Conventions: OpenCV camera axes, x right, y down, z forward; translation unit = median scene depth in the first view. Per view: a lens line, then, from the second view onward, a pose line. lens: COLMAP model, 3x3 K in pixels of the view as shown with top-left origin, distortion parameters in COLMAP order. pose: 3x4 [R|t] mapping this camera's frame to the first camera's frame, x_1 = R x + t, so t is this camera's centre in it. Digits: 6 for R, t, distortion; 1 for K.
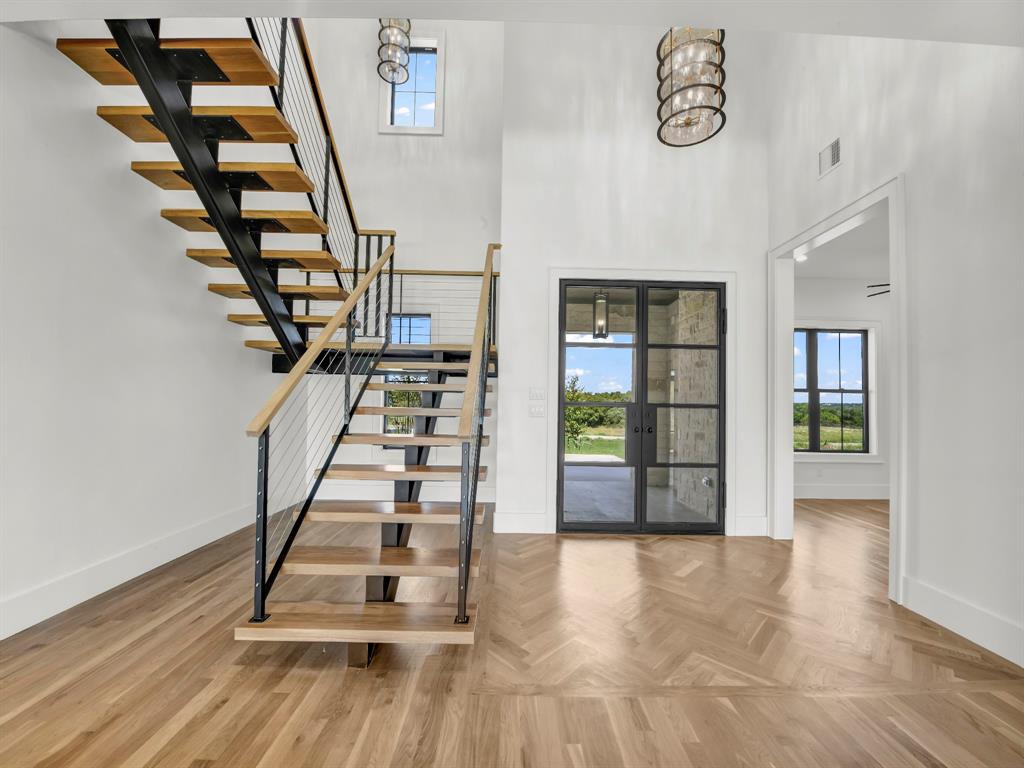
lens RADIAL K [[425.6, 0, 513.0], [0, 425.6, 397.6], [0, 0, 1]] dist [-0.016082, -0.001708]
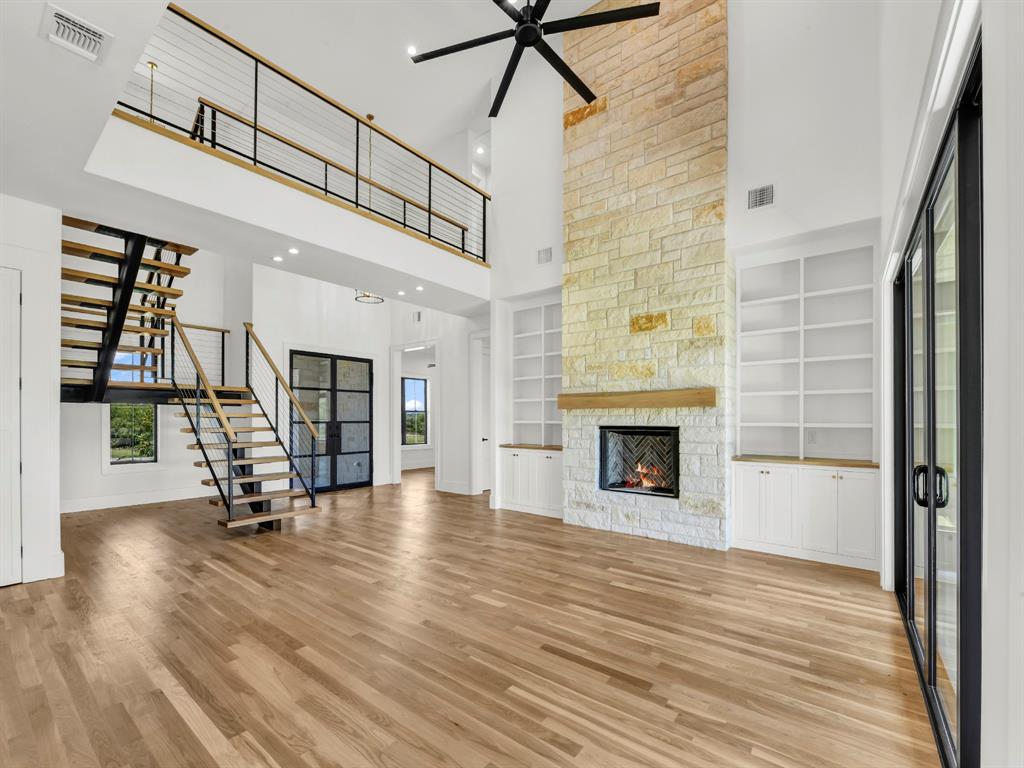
lens RADIAL K [[425.6, 0, 503.7], [0, 425.6, 408.6], [0, 0, 1]] dist [-0.016082, -0.001708]
pose [[0.628031, 0.003236, 0.778181, -0.693747], [-0.004920, 0.999988, -0.000188, -0.046435], [-0.778173, -0.003711, 0.628039, -0.767592]]
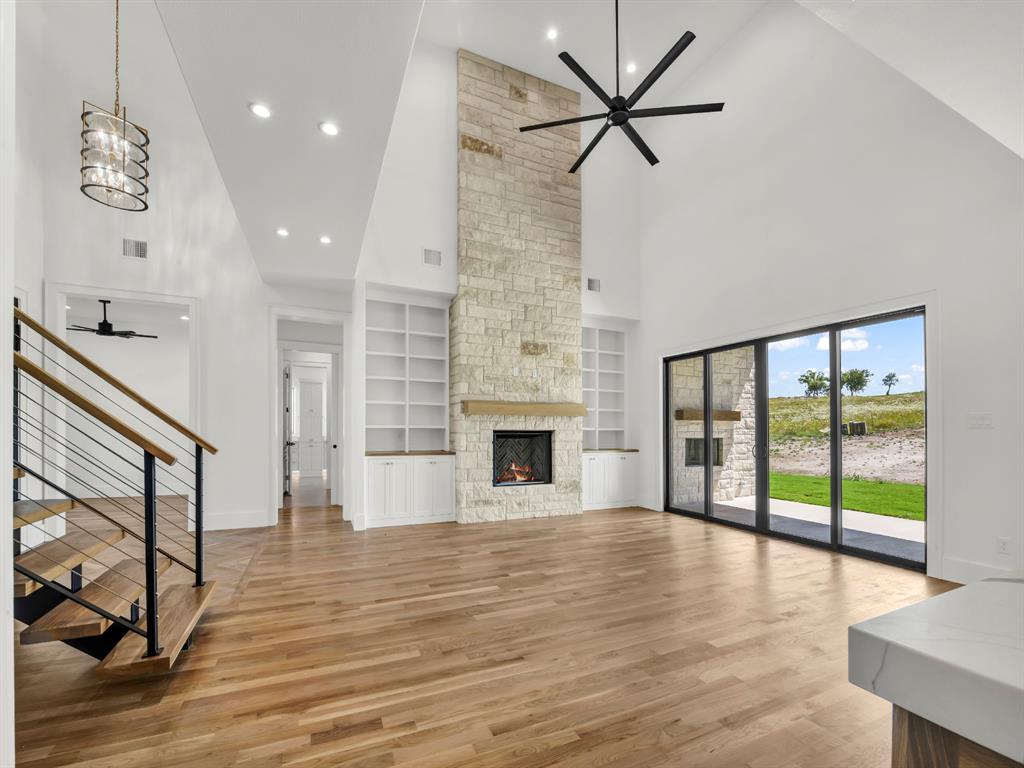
lens RADIAL K [[425.6, 0, 494.8], [0, 425.6, 411.6], [0, 0, 1]] dist [-0.016082, -0.001708]
pose [[-0.381811, 0.018244, 0.924060, -0.854697], [-0.030318, 0.999020, -0.032251, -0.014551], [-0.923743, -0.040329, -0.380884, 0.304627]]
